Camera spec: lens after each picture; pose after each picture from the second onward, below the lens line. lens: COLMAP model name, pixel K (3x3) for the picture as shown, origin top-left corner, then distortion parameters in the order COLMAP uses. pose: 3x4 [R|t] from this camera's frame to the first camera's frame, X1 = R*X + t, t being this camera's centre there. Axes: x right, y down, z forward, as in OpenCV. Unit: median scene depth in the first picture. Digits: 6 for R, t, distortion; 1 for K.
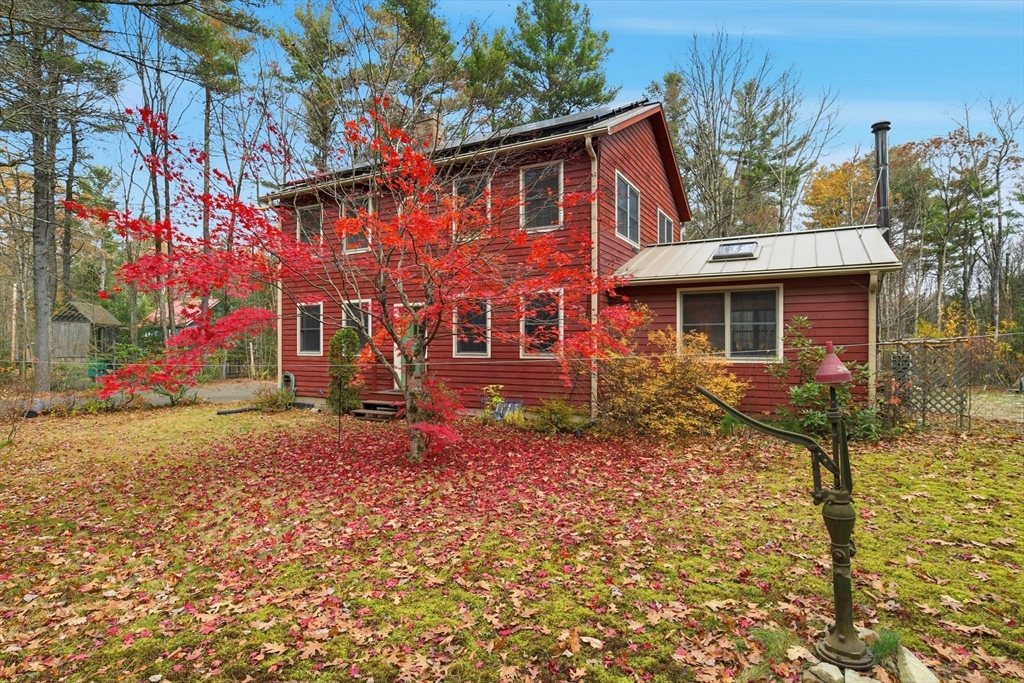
lens RADIAL K [[543.9, 0, 518.6], [0, 543.9, 340.3], [0, 0, 1]] dist [-0.011647, 0.002507]
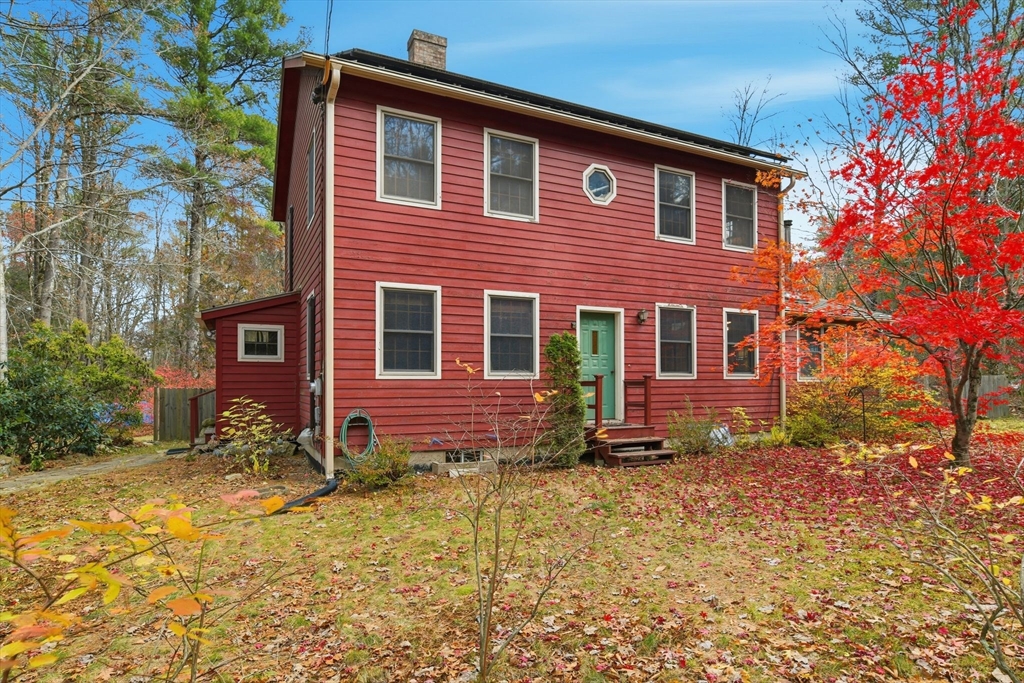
lens RADIAL K [[543.9, 0, 518.6], [0, 543.9, 340.3], [0, 0, 1]] dist [-0.011647, 0.002507]
pose [[0.584088, 0.042799, 0.810561, -0.775709], [-0.023287, 0.999081, -0.035972, 0.006102], [-0.811356, 0.002135, 0.584548, 0.585758]]
